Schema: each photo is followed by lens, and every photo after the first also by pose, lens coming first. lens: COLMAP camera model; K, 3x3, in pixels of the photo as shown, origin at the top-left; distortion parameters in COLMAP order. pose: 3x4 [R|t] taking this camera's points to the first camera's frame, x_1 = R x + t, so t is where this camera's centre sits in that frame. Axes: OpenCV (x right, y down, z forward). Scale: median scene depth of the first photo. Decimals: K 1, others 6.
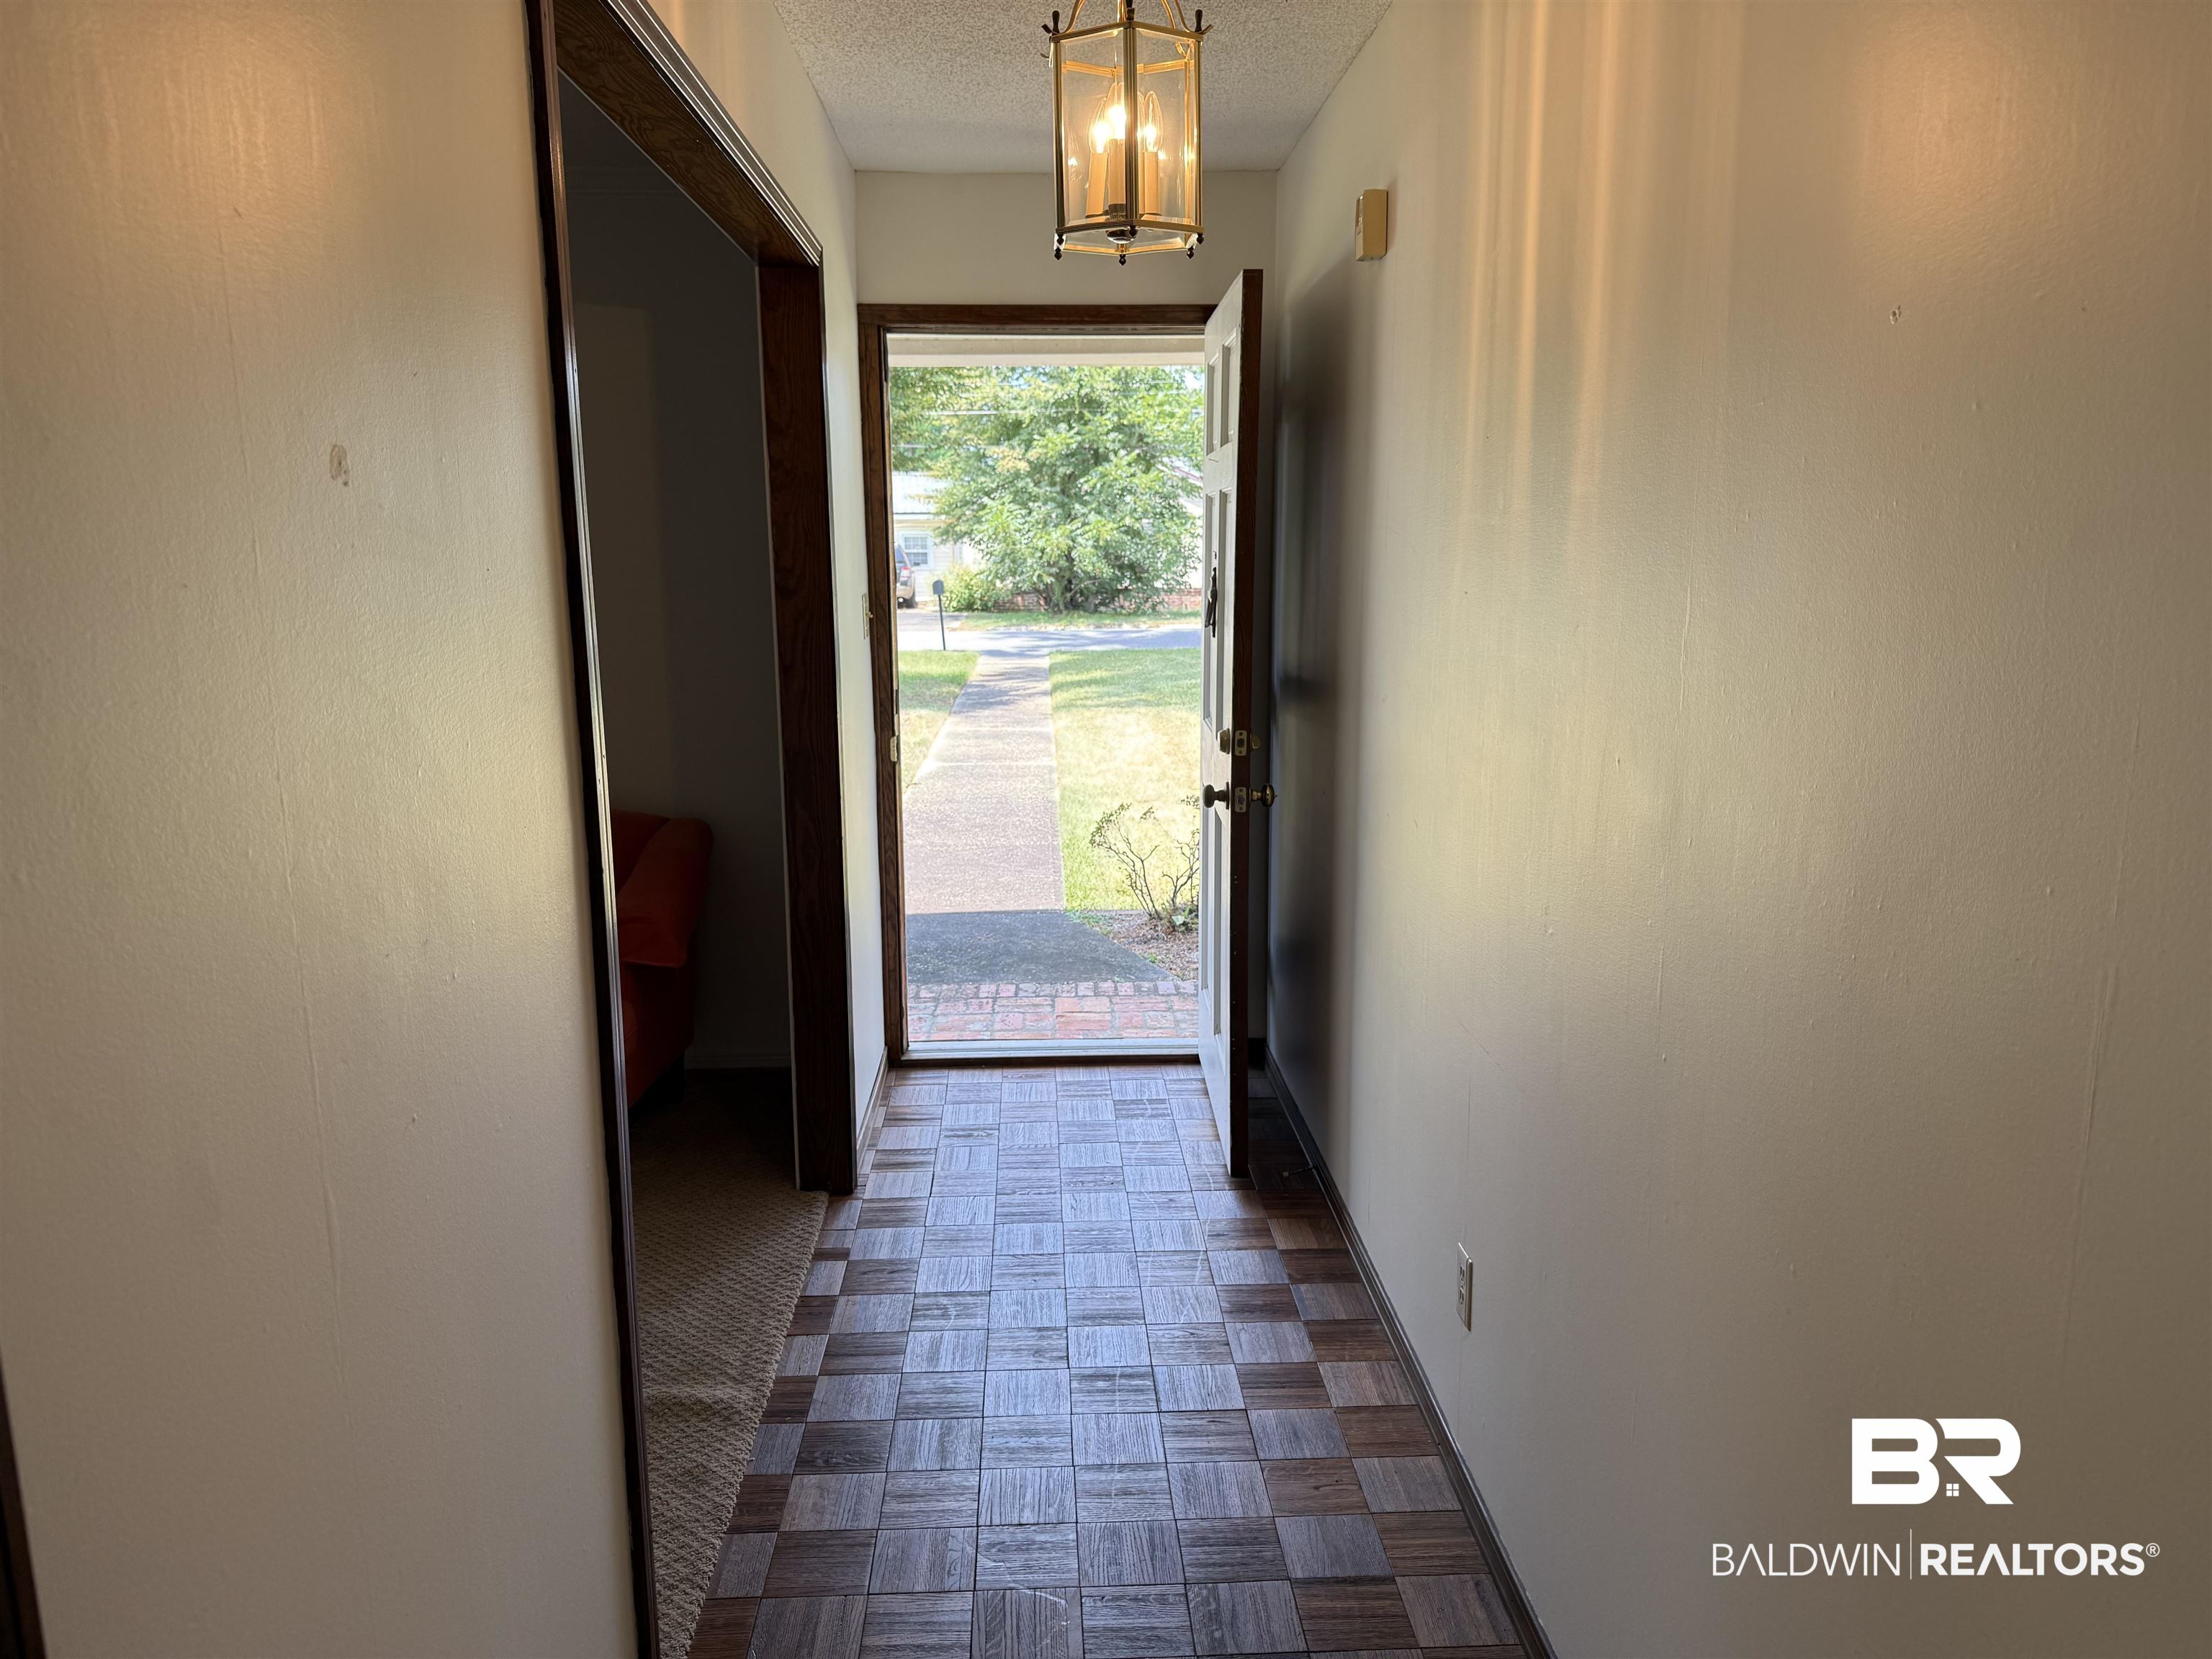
lens RADIAL K [[1549.3, 0, 1096.6], [0, 1549.3, 826.8], [0, 0, 1]] dist [0.086030, -0.108404]
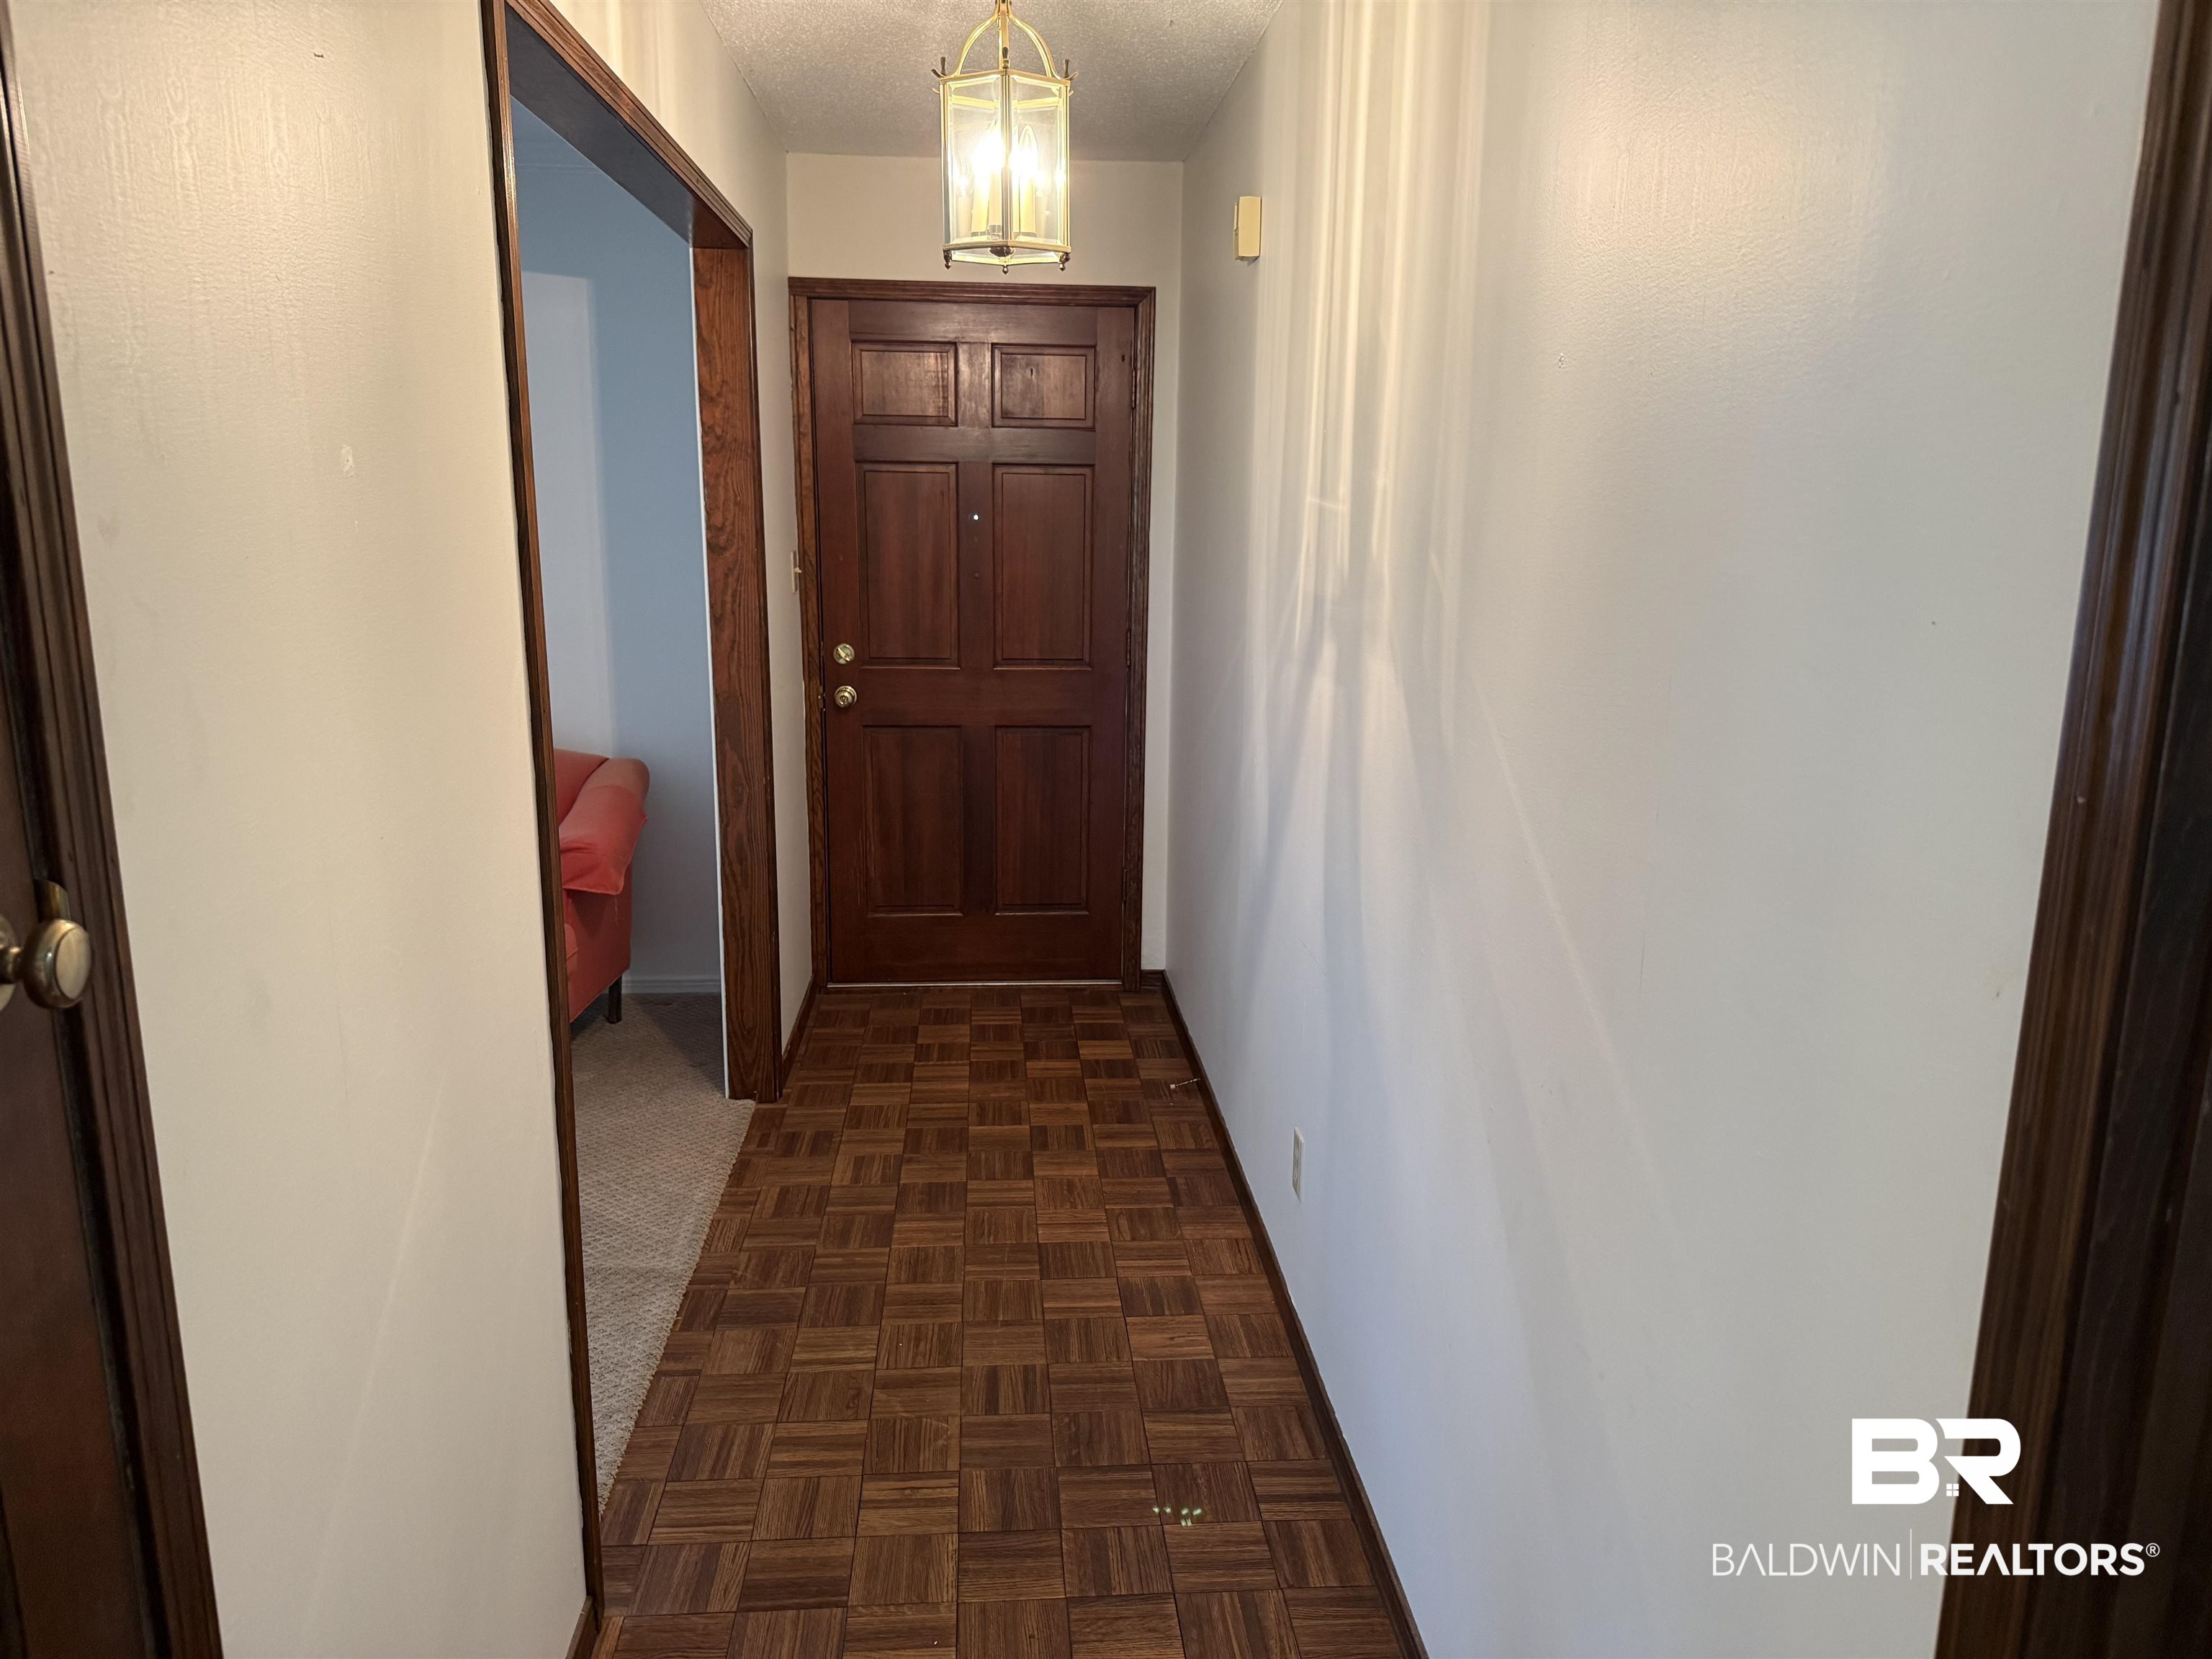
lens RADIAL K [[1549.3, 0, 1096.6], [0, 1549.3, 826.8], [0, 0, 1]] dist [0.086030, -0.108404]
pose [[0.999329, 0.012769, 0.034332, 0.035418], [-0.013755, 0.999496, 0.028621, 0.009988], [-0.033949, -0.029074, 0.999001, -0.118355]]
